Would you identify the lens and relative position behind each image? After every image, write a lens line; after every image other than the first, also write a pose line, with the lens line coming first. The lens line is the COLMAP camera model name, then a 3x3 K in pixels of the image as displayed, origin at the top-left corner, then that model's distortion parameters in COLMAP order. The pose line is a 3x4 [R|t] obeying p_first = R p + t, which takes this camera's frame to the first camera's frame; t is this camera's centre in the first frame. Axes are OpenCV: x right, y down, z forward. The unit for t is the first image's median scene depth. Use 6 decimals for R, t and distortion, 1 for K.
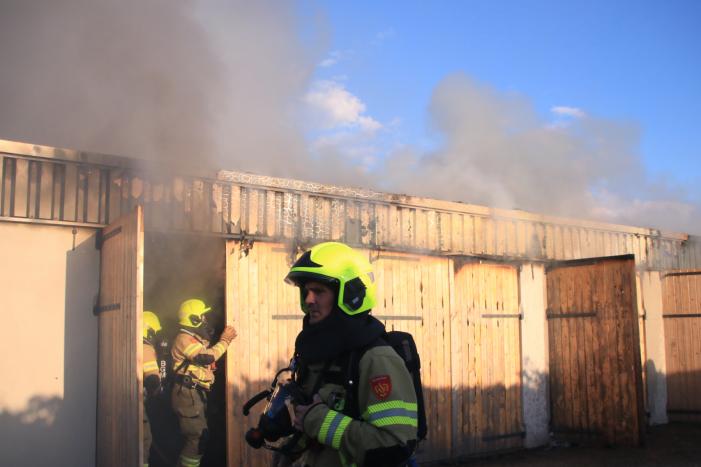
lens RADIAL K [[760.8, 0, 350.5], [0, 760.8, 233.5], [0, 0, 1]] dist [-0.092158, 0.065433]
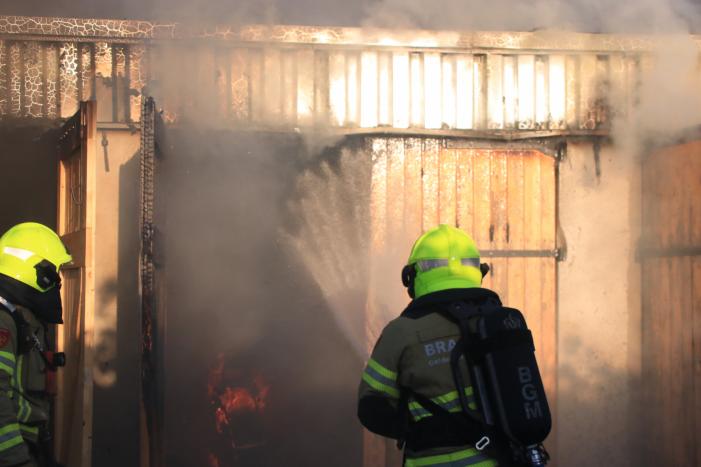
lens RADIAL K [[1018.7, 0, 350.5], [0, 1018.7, 233.5], [0, 0, 1]] dist [0.008637, 0.043222]
pose [[0.861189, -0.010752, -0.508171, 0.439199], [0.058419, 0.995245, 0.077944, 0.038326], [0.504917, -0.096811, 0.857722, 0.378275]]
